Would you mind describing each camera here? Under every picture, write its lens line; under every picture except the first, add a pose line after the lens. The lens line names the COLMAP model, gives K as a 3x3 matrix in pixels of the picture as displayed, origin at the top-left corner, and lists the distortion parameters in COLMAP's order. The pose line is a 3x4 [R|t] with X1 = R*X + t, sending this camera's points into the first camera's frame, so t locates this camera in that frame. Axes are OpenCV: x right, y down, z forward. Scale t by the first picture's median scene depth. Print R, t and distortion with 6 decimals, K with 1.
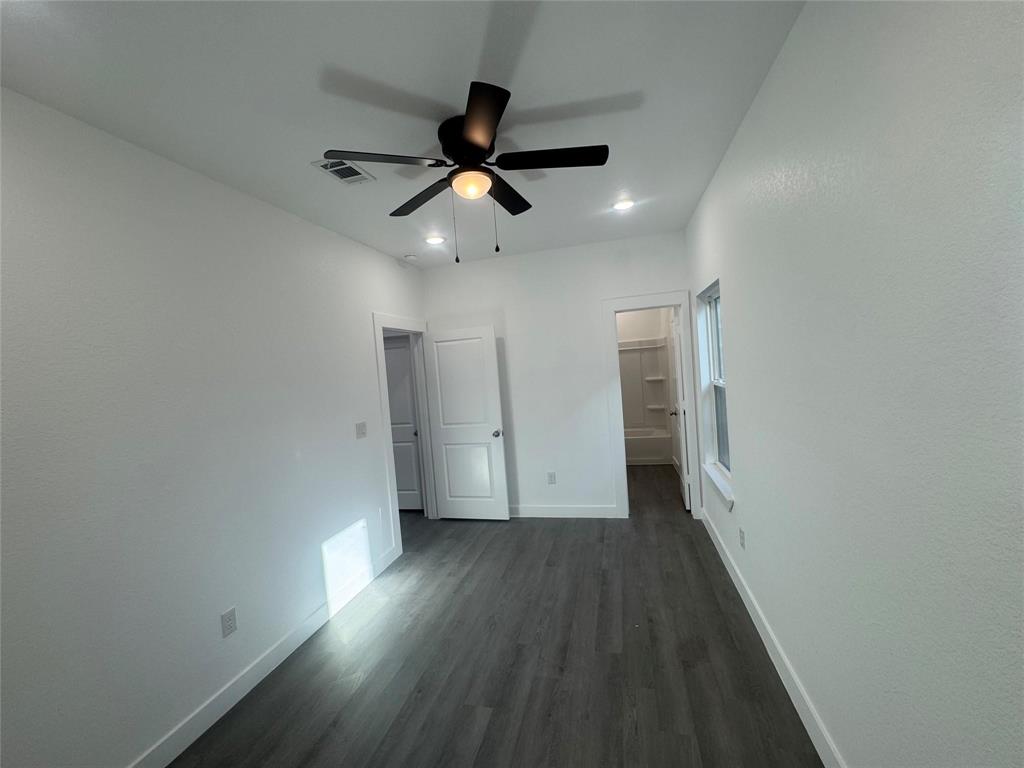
lens RADIAL K [[412.1, 0, 513.2], [0, 412.1, 382.6], [0, 0, 1]] dist [-0.003811, 0.000227]
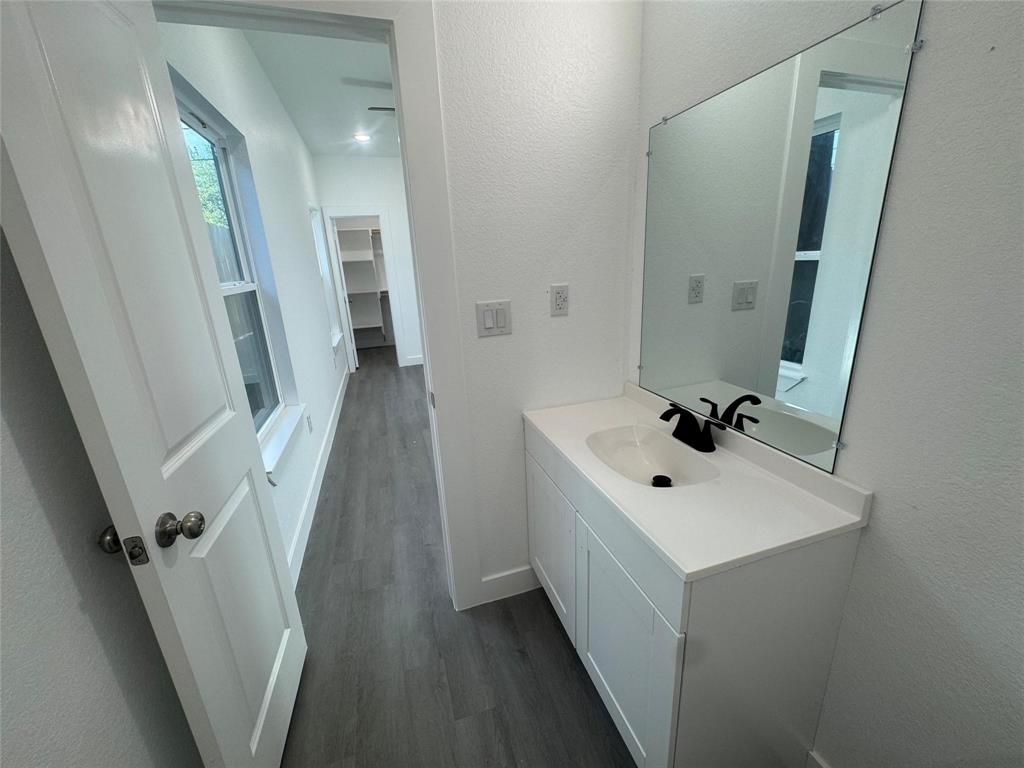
lens RADIAL K [[412.1, 0, 513.2], [0, 412.1, 382.6], [0, 0, 1]] dist [-0.003811, 0.000227]
pose [[-0.837902, 0.259691, -0.480084, 0.402748], [0.087179, 0.931946, 0.351961, -0.037244], [0.538813, 0.253056, -0.803519, 1.422327]]
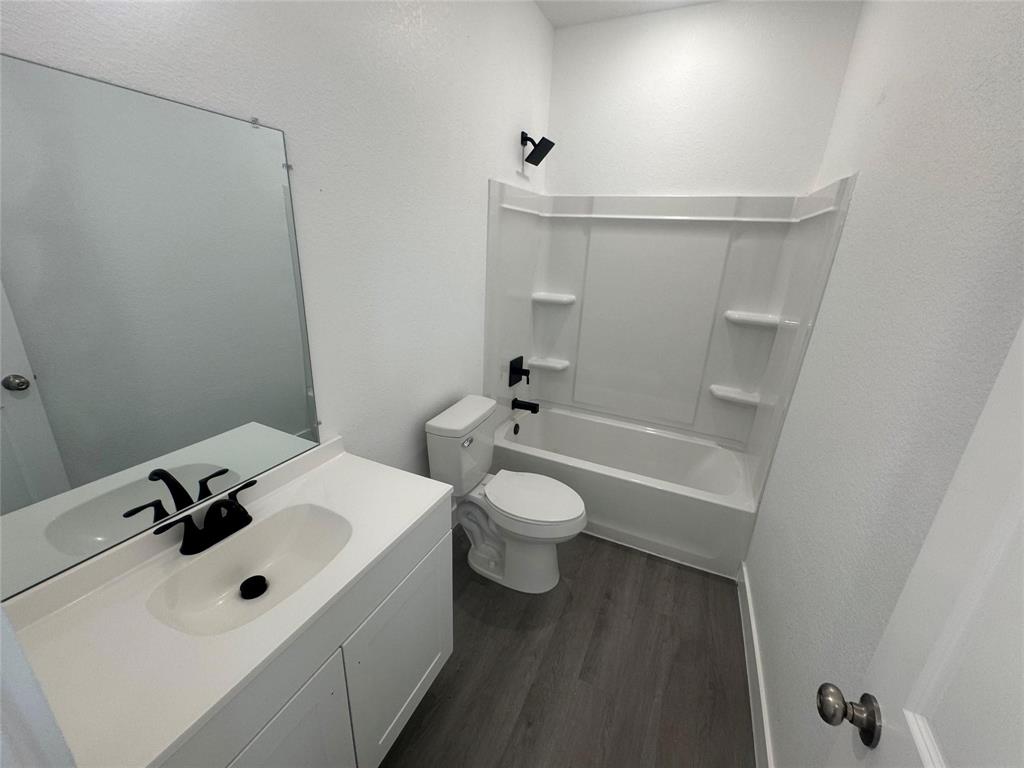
lens RADIAL K [[412.1, 0, 513.2], [0, 412.1, 382.6], [0, 0, 1]] dist [-0.003811, 0.000227]
pose [[0.977565, 0.169041, -0.125668, 0.273798], [-0.125679, 0.946874, 0.296030, -0.051339], [0.169033, -0.273595, 0.946876, 0.864340]]
